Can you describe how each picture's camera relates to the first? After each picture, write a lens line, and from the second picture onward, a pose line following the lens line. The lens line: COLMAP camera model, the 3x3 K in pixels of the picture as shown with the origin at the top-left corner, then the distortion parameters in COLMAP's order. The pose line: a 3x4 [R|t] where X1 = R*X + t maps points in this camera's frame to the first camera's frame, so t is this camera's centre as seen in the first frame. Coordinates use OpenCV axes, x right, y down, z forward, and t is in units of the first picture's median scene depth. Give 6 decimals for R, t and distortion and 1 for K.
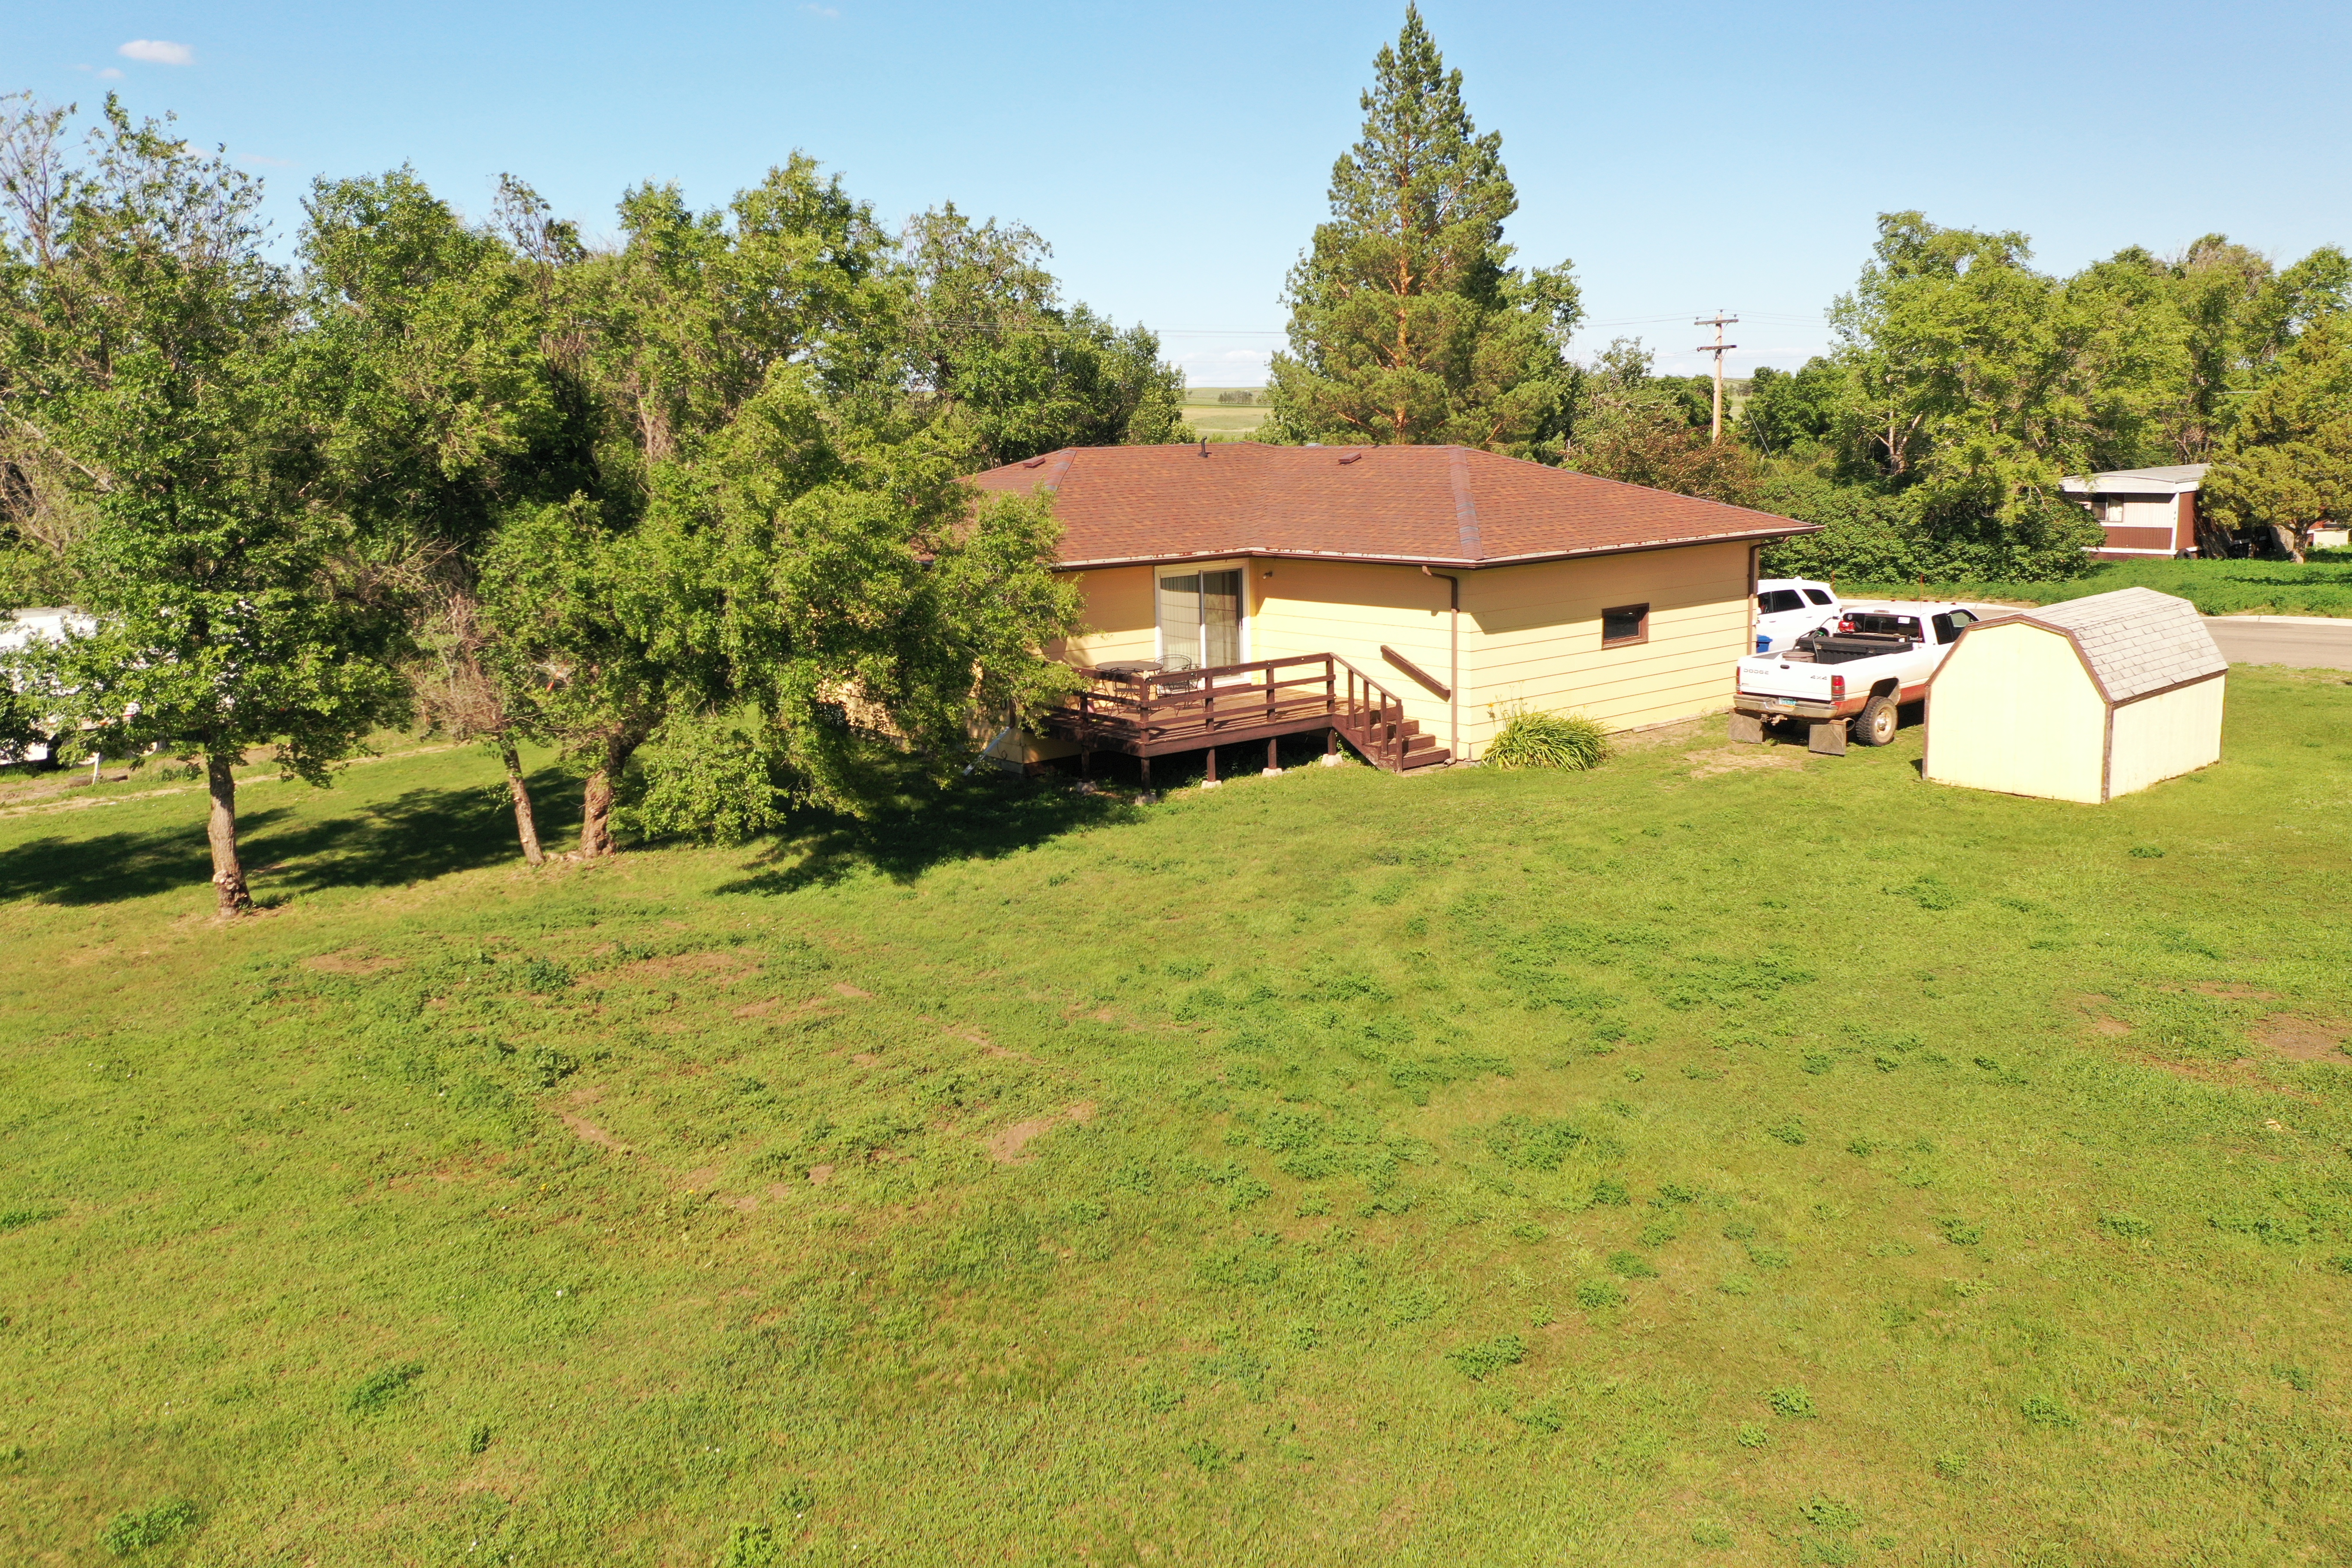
lens RADIAL K [[1842.8, 0, 1180.4], [0, 1842.8, 769.9], [0, 0, 1]] dist [-0.011807, 0.007830]
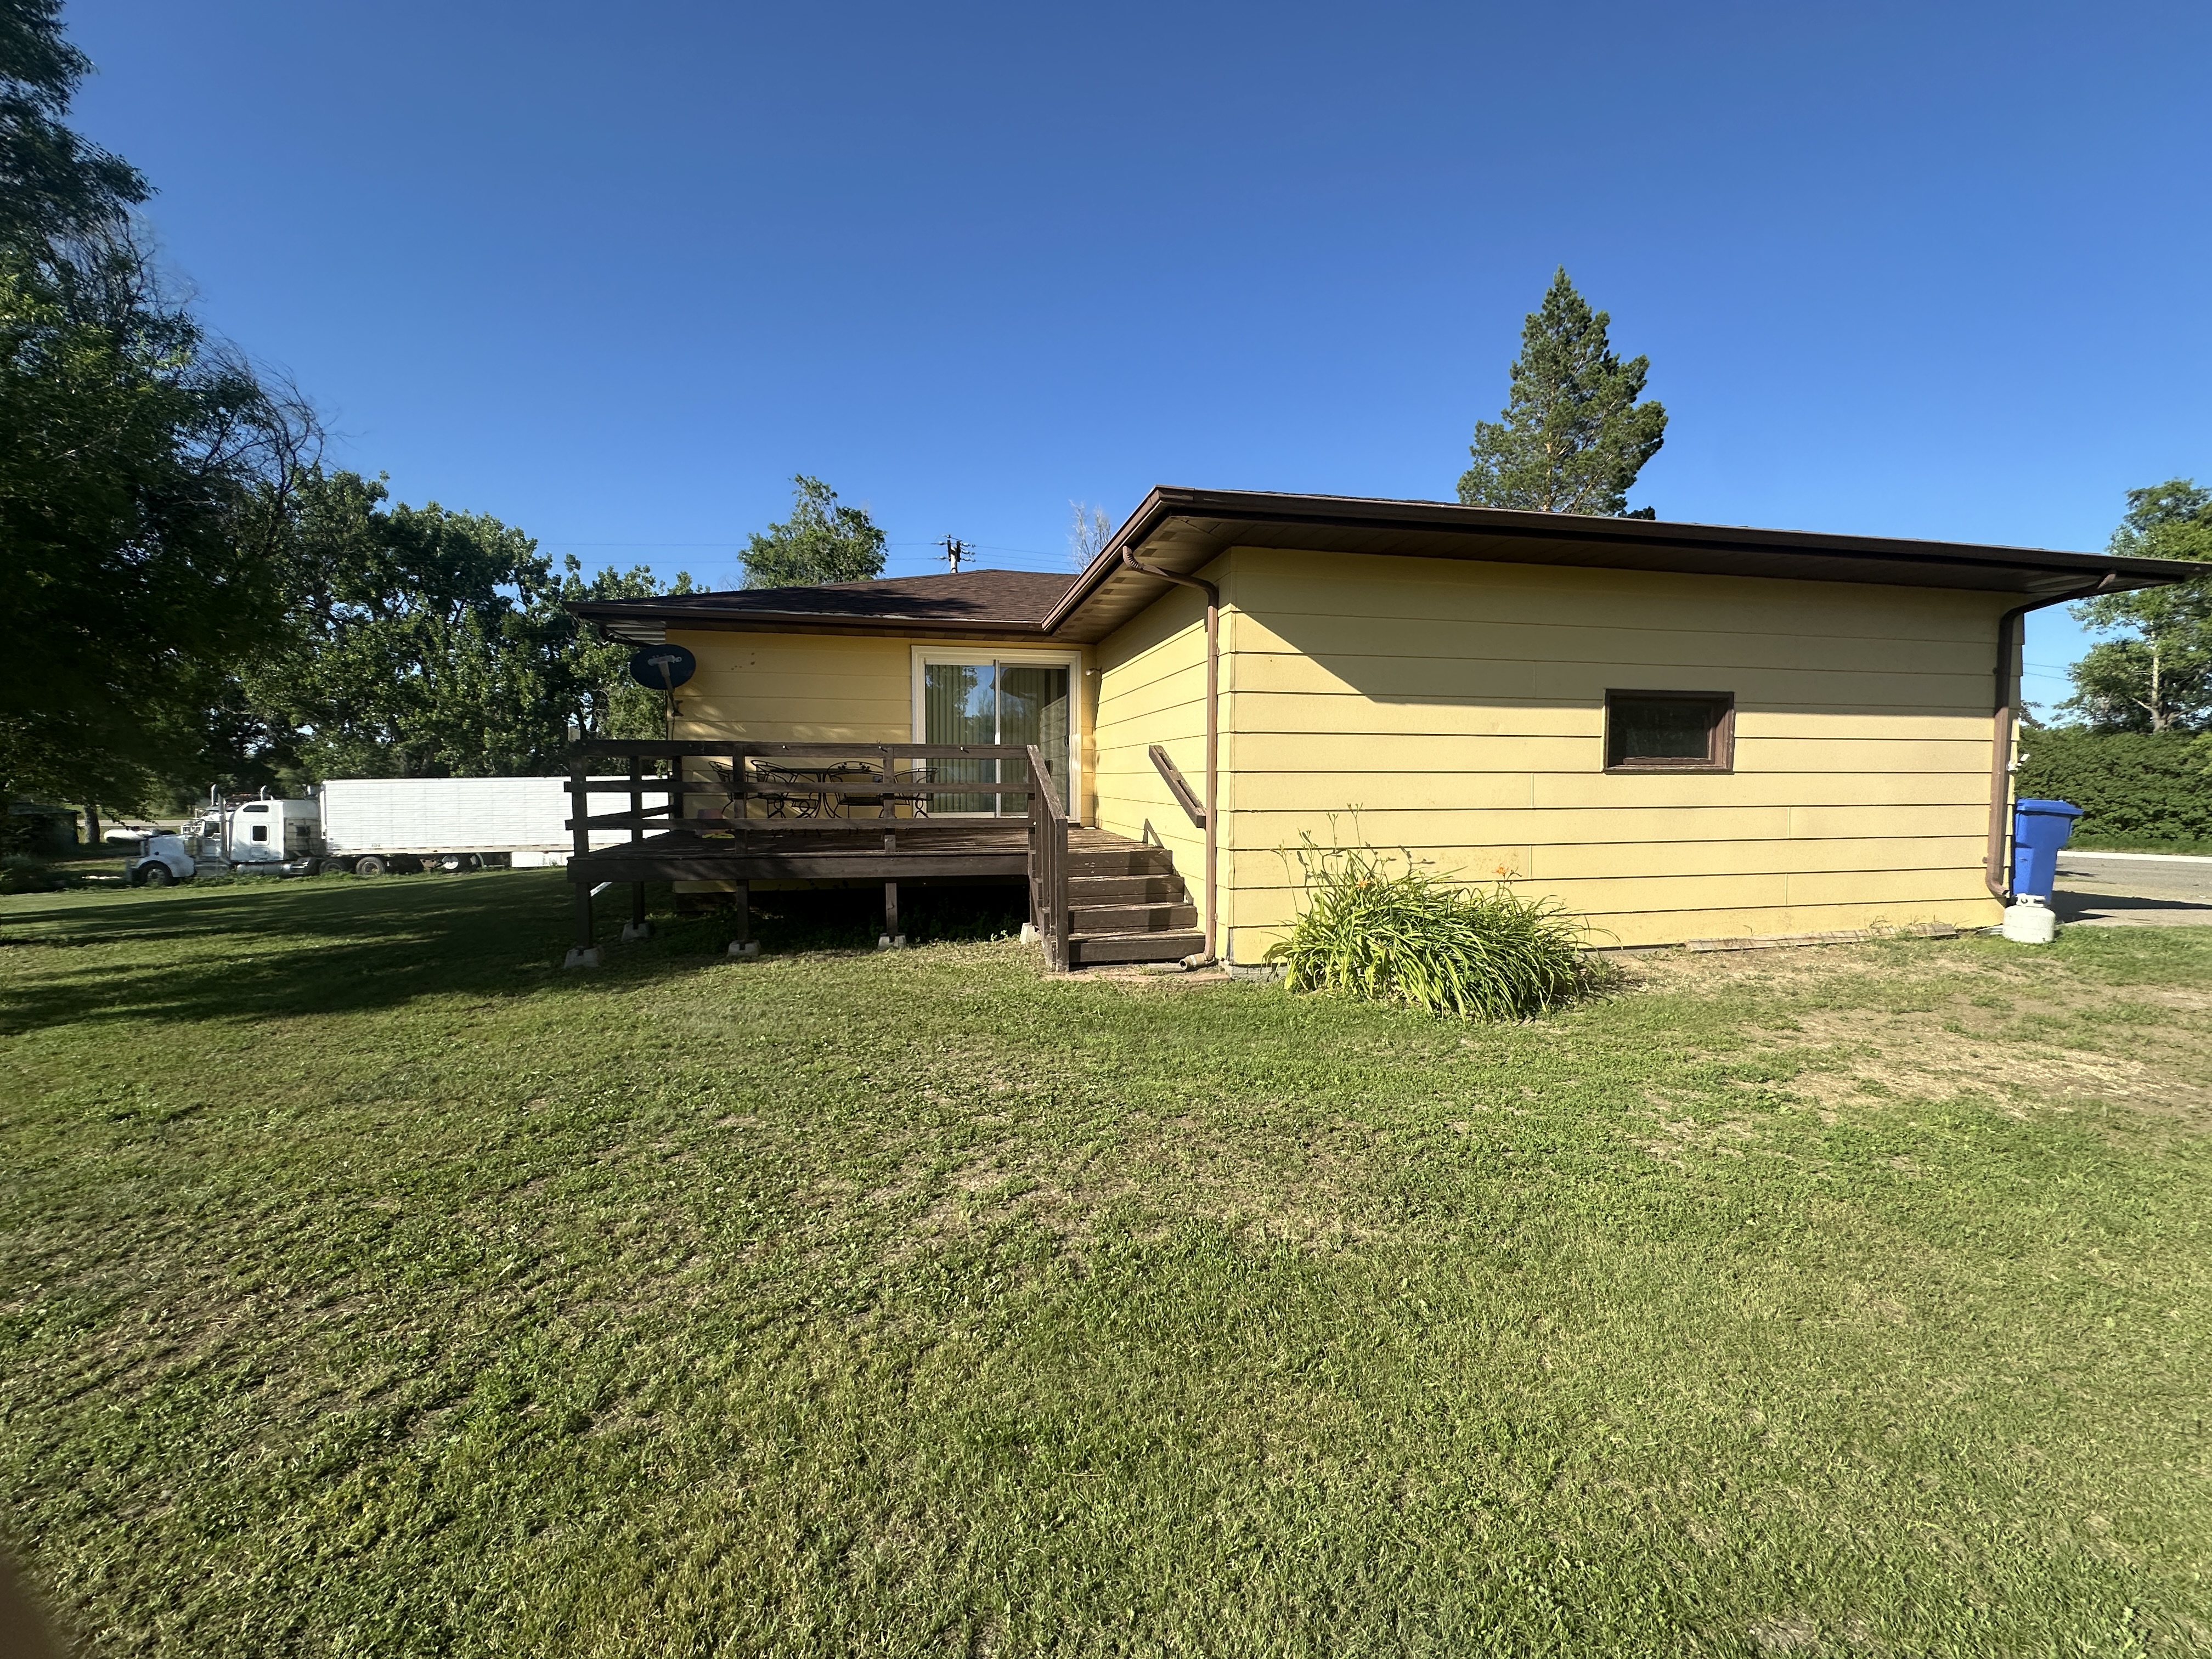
lens RADIAL K [[880.6, 0, 1101.4], [0, 880.6, 823.5], [0, 0, 1]] dist [-0.005128, 0.001285]
pose [[0.889430, 0.051483, -0.454163, 0.226594], [-0.110022, 0.988535, -0.103406, -0.013622], [0.443633, 0.141940, 0.884897, 0.770226]]
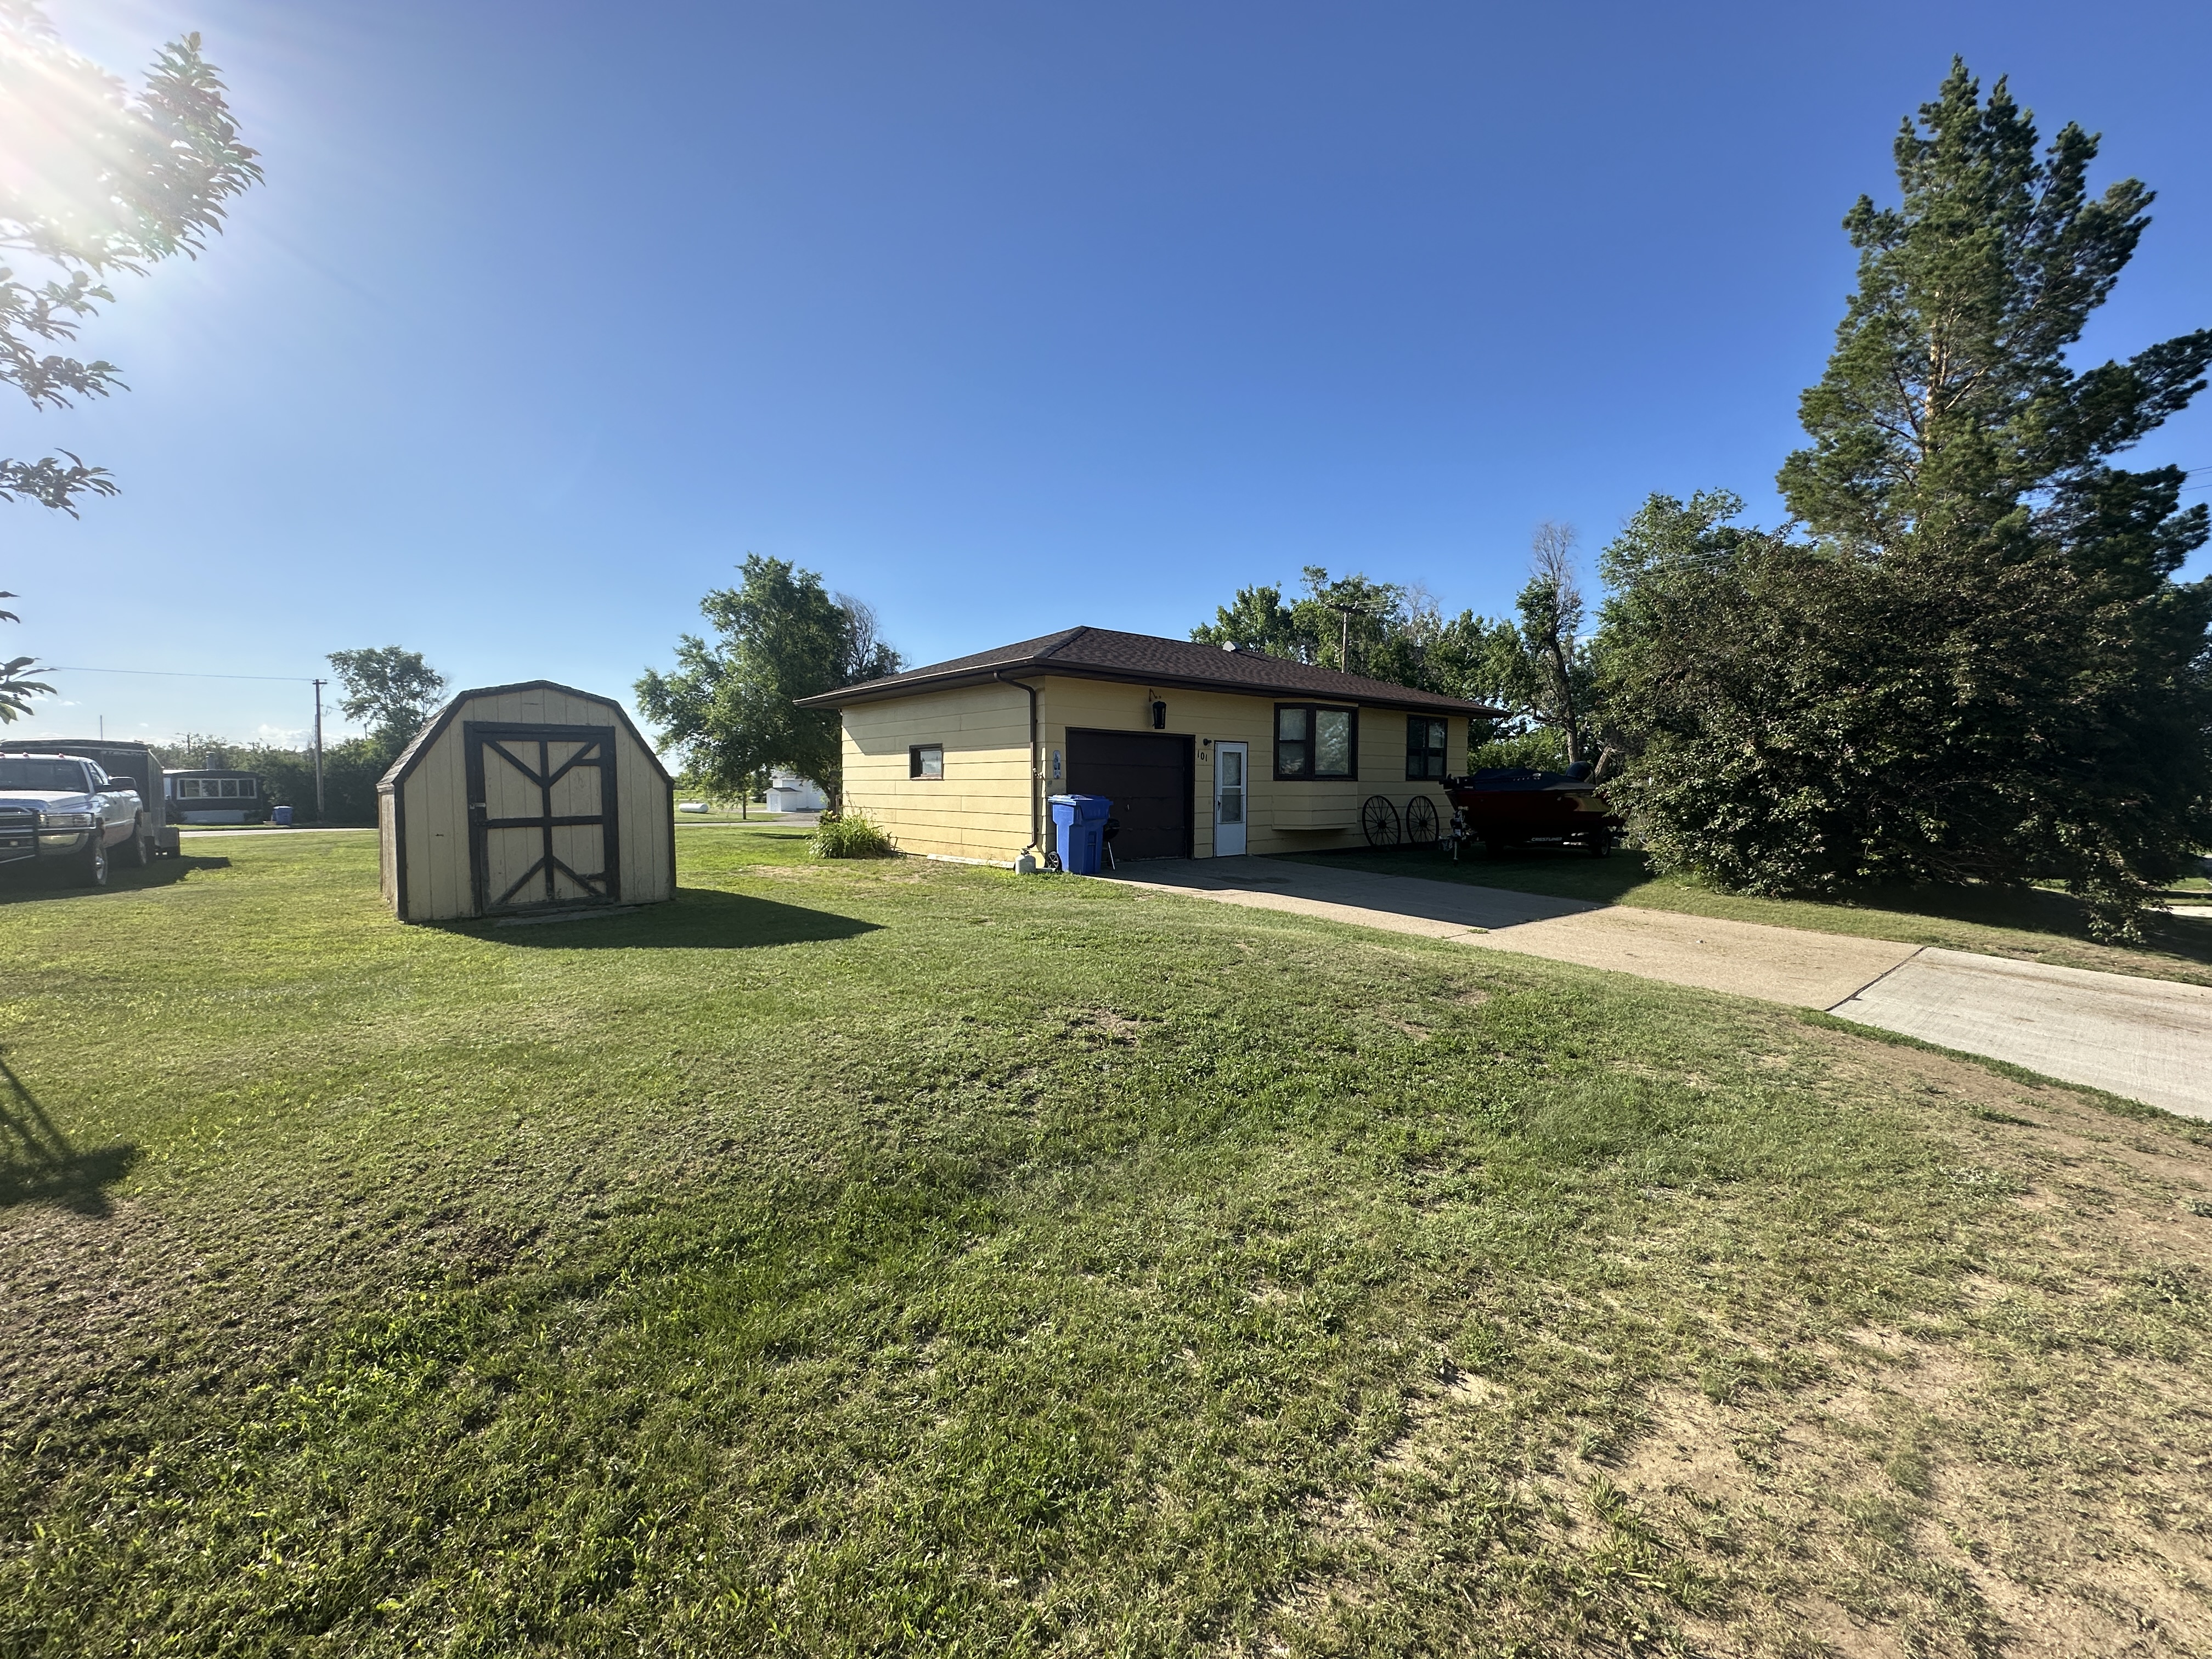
lens RADIAL K [[880.6, 0, 1109.1], [0, 880.6, 837.4], [0, 0, 1]] dist [-0.005128, 0.001285]
pose [[0.000562, 0.084523, -0.996421, 0.847115], [-0.194470, 0.977407, 0.082801, -0.107048], [0.980908, 0.193728, 0.016986, 1.180654]]
